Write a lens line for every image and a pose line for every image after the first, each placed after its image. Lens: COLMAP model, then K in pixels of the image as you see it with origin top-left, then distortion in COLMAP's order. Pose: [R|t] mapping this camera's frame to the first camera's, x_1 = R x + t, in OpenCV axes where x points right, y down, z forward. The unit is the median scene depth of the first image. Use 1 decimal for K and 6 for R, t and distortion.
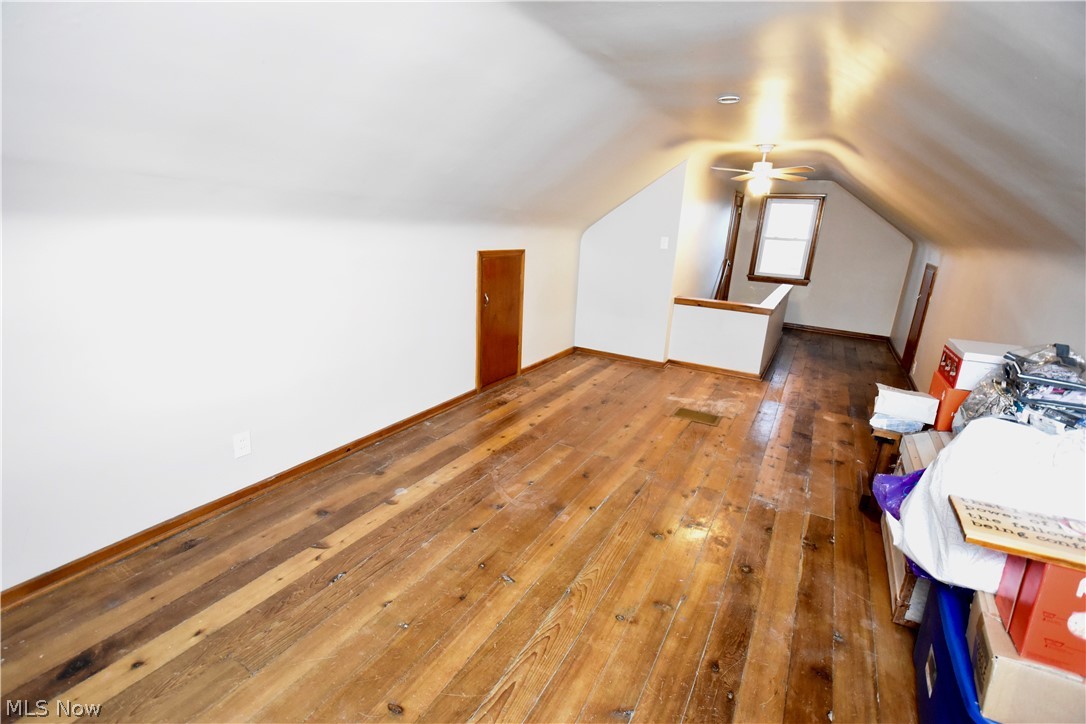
lens RADIAL K [[488.3, 0, 534.2], [0, 488.3, 363.0], [0, 0, 1]] dist [0.000466, -0.015949]
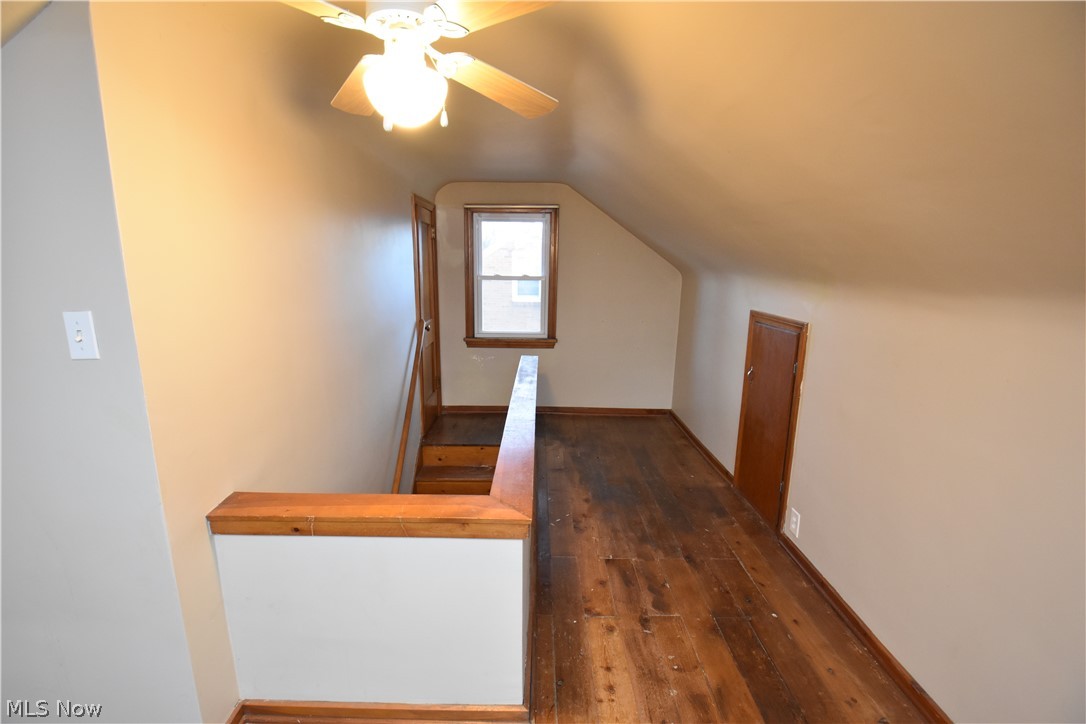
lens RADIAL K [[488.3, 0, 543.6], [0, 488.3, 367.1], [0, 0, 1]] dist [0.000466, -0.015949]
pose [[0.855855, -0.140529, 0.497759, 0.230865], [0.172369, 0.984862, -0.018324, -0.126625], [-0.487649, 0.101481, 0.867122, 0.464047]]
